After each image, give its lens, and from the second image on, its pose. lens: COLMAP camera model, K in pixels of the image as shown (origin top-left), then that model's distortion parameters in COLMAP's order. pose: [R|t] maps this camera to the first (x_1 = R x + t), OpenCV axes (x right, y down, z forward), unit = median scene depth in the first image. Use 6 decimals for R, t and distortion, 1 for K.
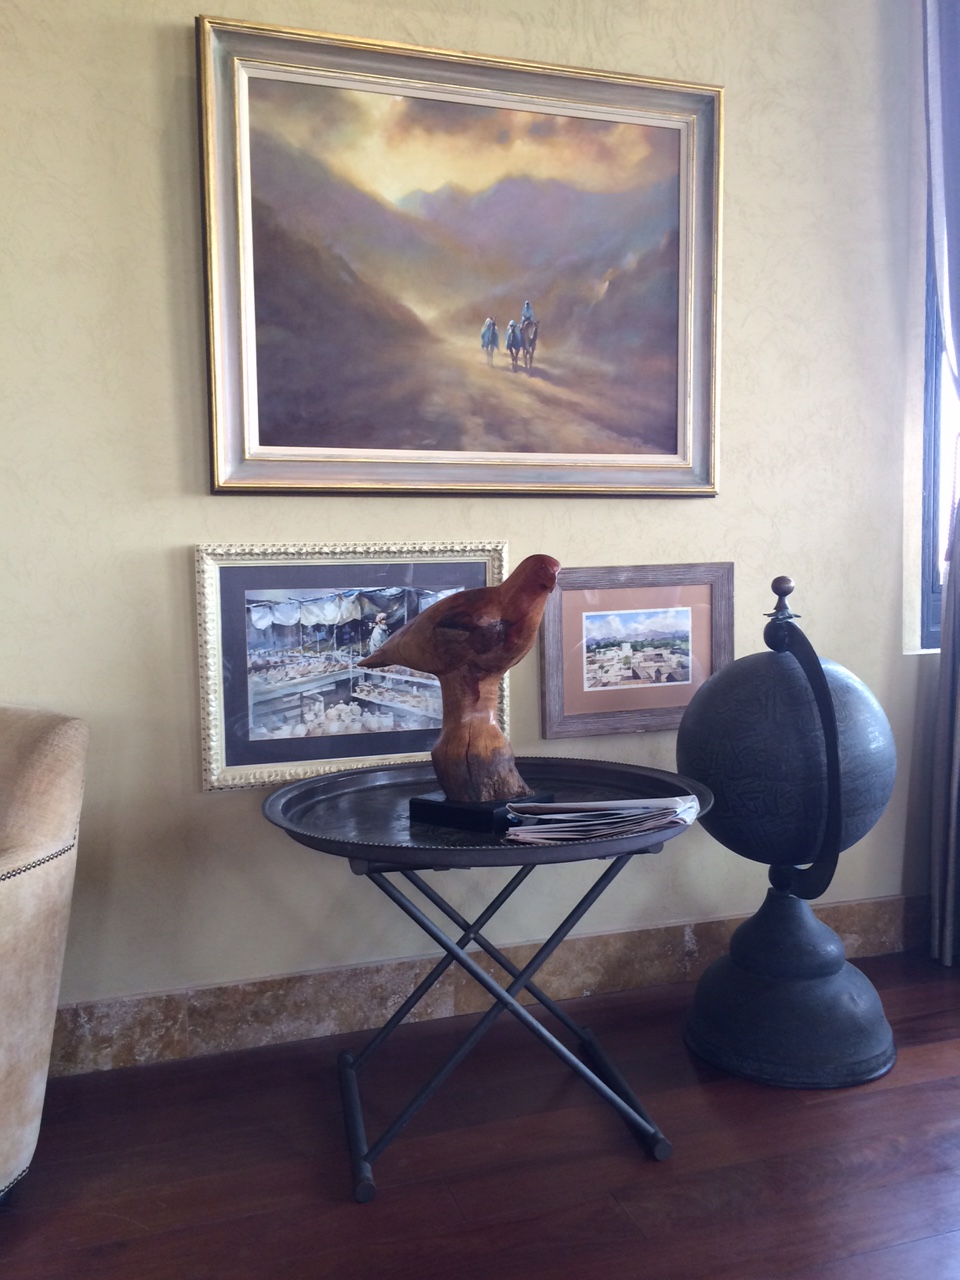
lens RADIAL K [[1089.5, 0, 480.0], [0, 1089.5, 640.0], [0, 0, 1]] dist [0.076616, -0.097077]
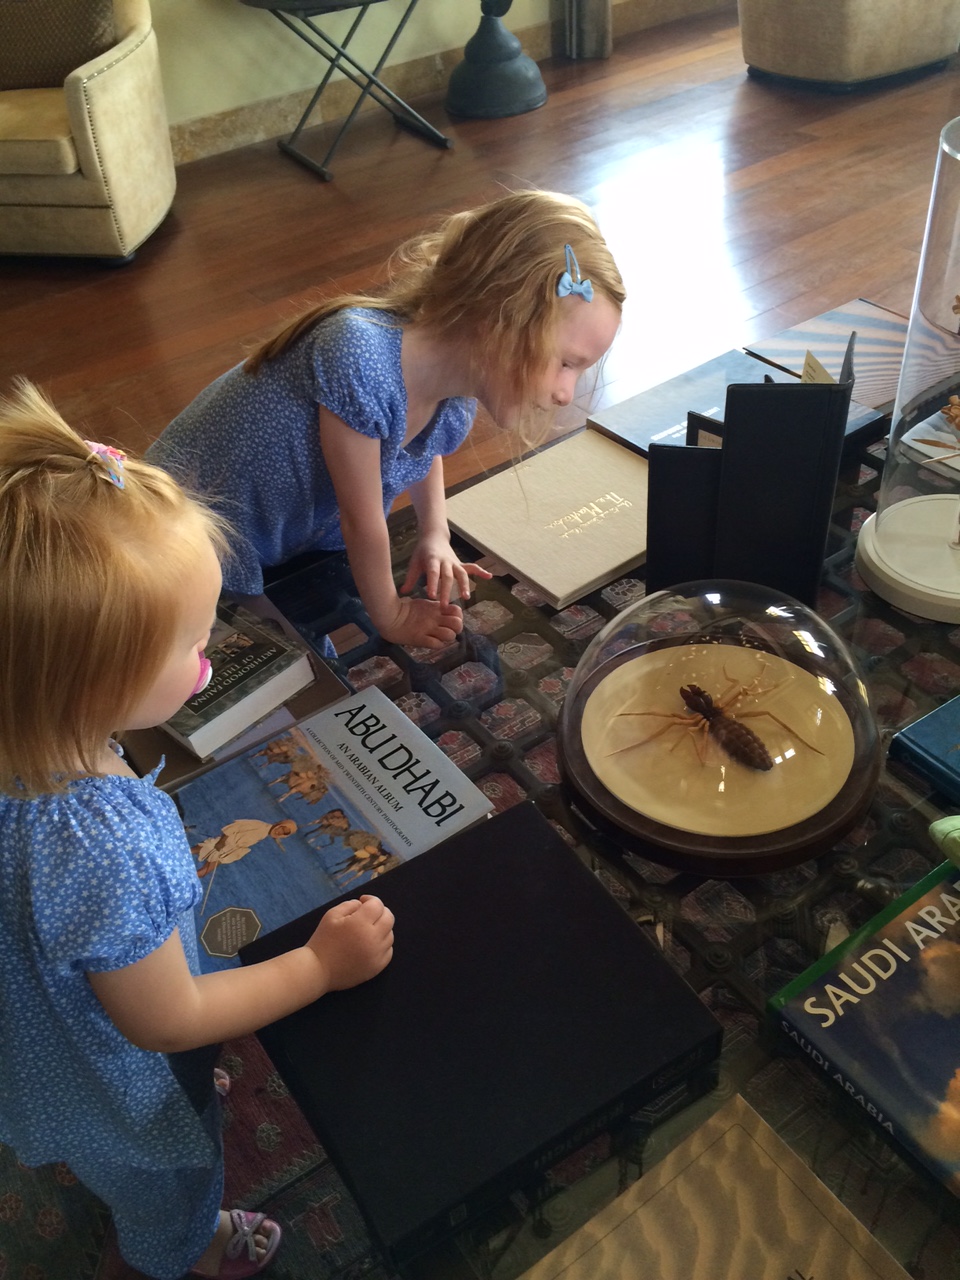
lens RADIAL K [[1089.5, 0, 480.0], [0, 1089.5, 640.0], [0, 0, 1]] dist [0.076616, -0.097077]
pose [[0.948964, -0.248310, 0.194448, -0.360205], [0.084177, 0.793589, 0.602603, -0.062869], [-0.303945, -0.555480, 0.773989, -1.020206]]
